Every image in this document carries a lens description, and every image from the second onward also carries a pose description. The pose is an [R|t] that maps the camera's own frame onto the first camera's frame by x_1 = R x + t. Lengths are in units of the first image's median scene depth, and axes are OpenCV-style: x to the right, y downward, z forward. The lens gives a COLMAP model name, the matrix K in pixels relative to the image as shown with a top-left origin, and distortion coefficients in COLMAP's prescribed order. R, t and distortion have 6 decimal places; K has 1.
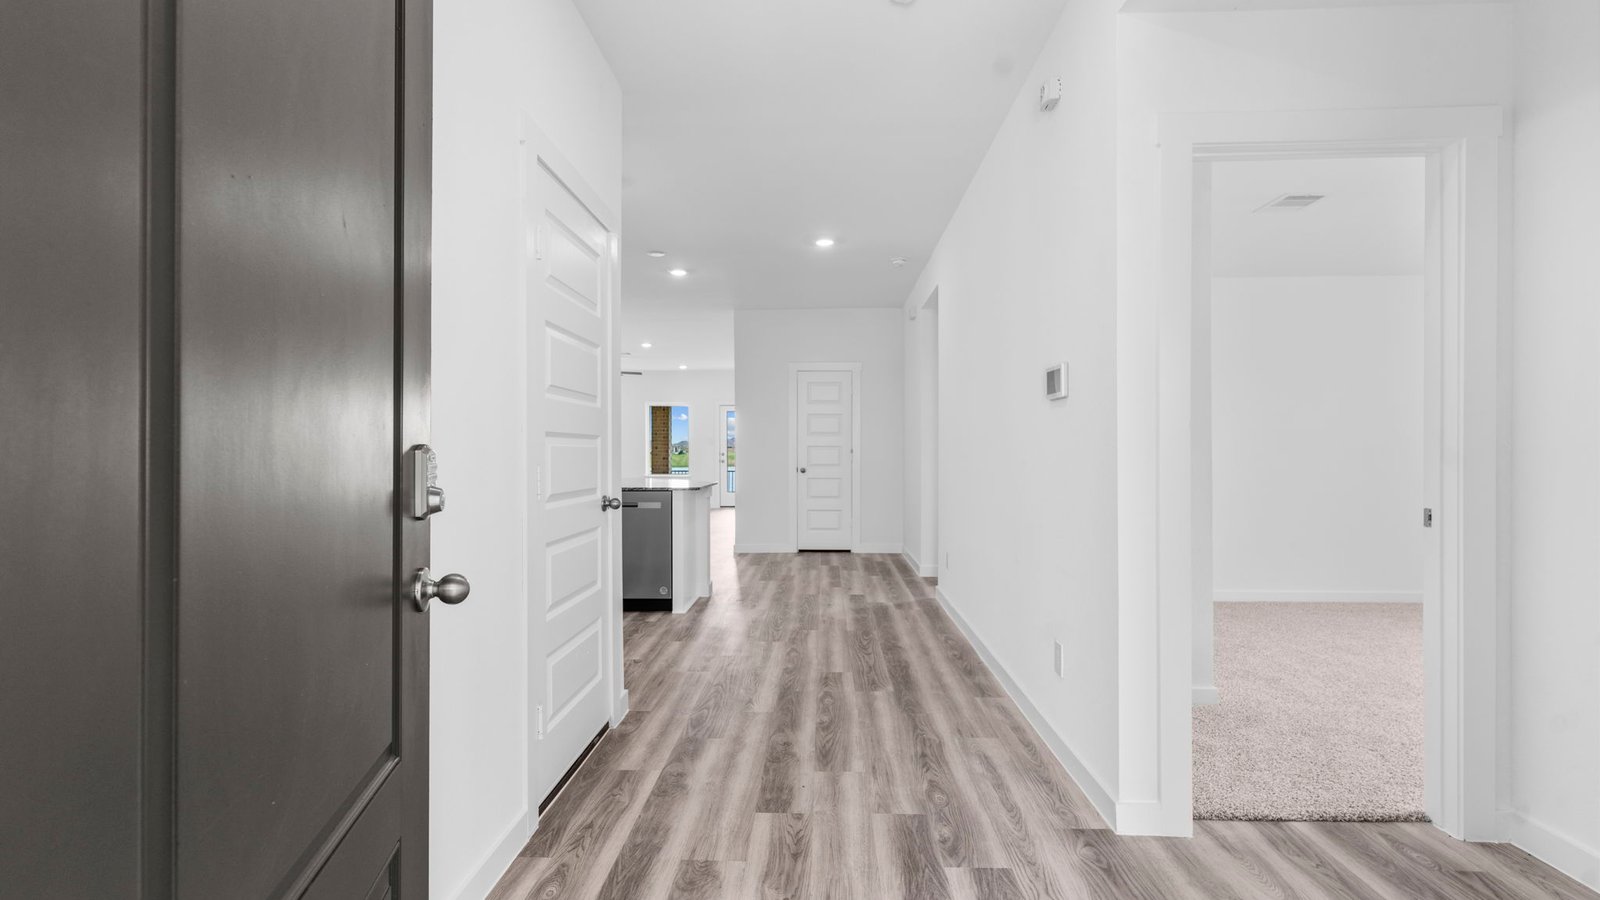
lens RADIAL K [[751.9, 0, 799.6], [0, 751.9, 450.8], [0, 0, 1]] dist [0.000077, -0.000633]
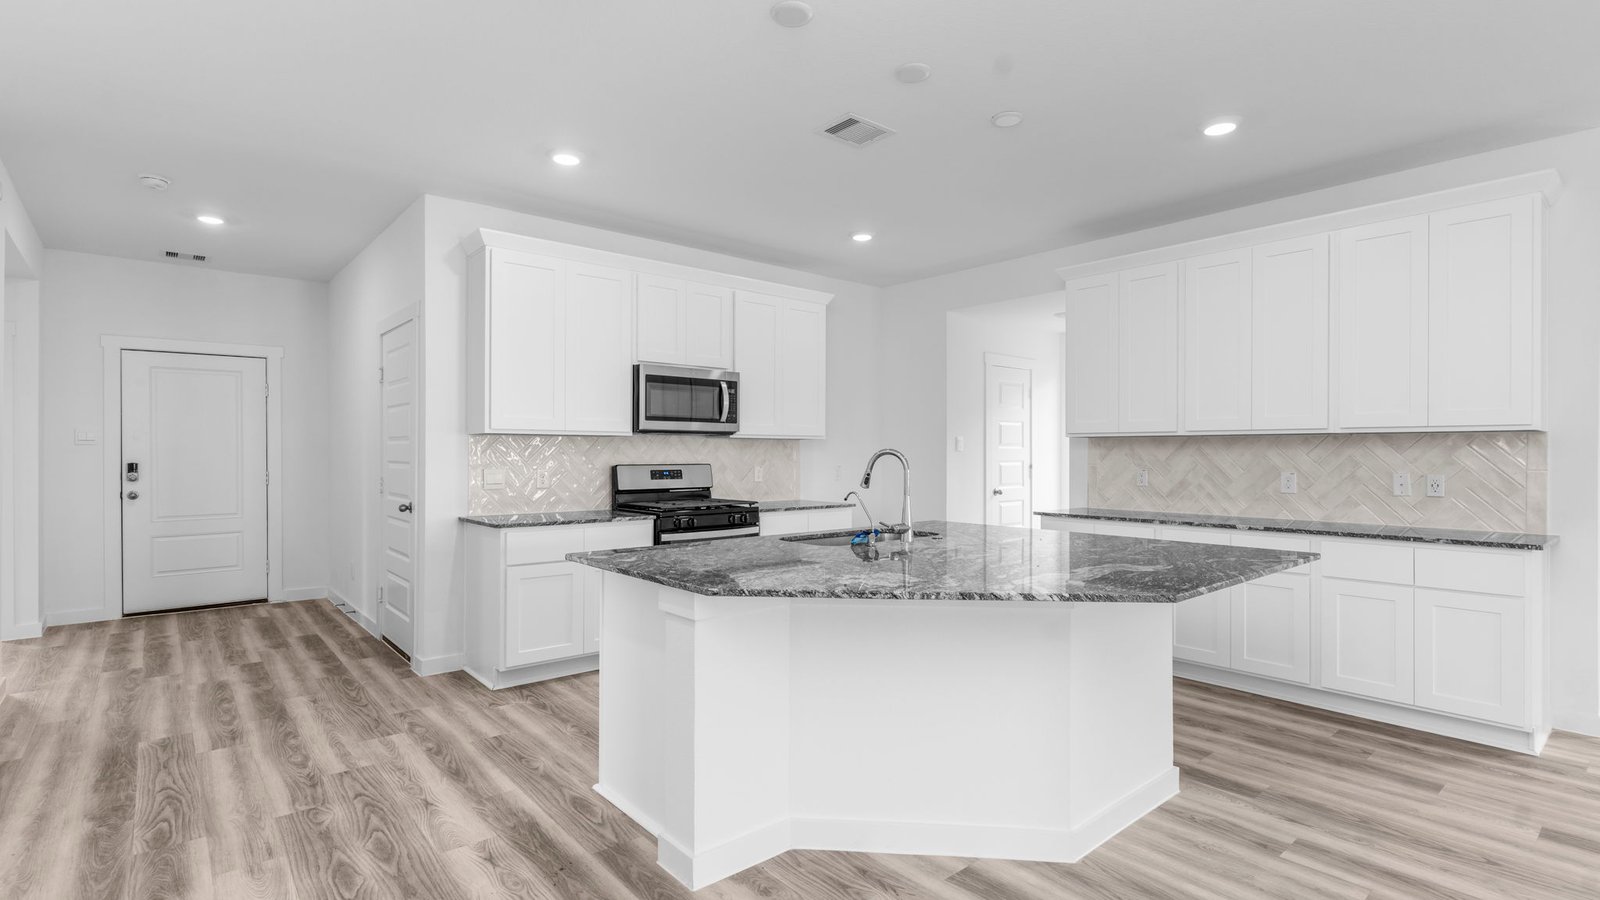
lens RADIAL K [[751.9, 0, 798.8], [0, 751.9, 450.2], [0, 0, 1]] dist [0.000077, -0.000633]
pose [[-0.738000, -0.000137, -0.674800, 0.144415], [0.000729, 0.999999, -0.001000, -0.033368], [0.674800, -0.001230, -0.738000, 2.144408]]
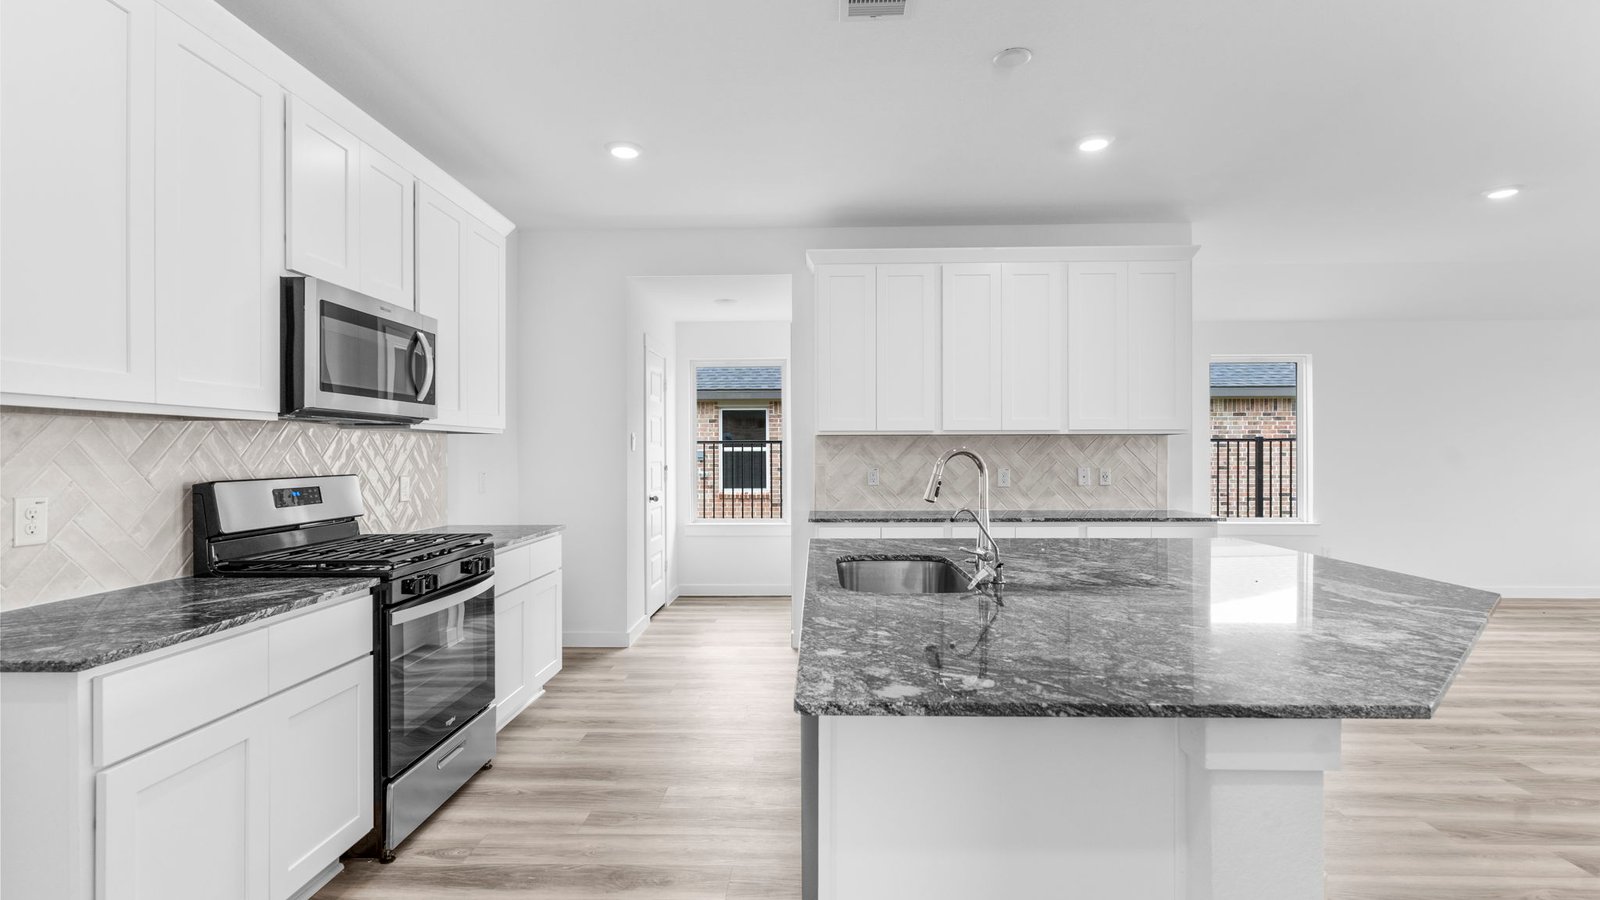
lens RADIAL K [[751.9, 0, 798.6], [0, 751.9, 451.4], [0, 0, 1]] dist [0.000077, -0.000633]
pose [[0.002222, 0.002558, -0.999994, 0.111682], [0.003733, 0.999990, 0.002566, -0.034332], [0.999991, -0.003738, 0.002212, 1.321304]]
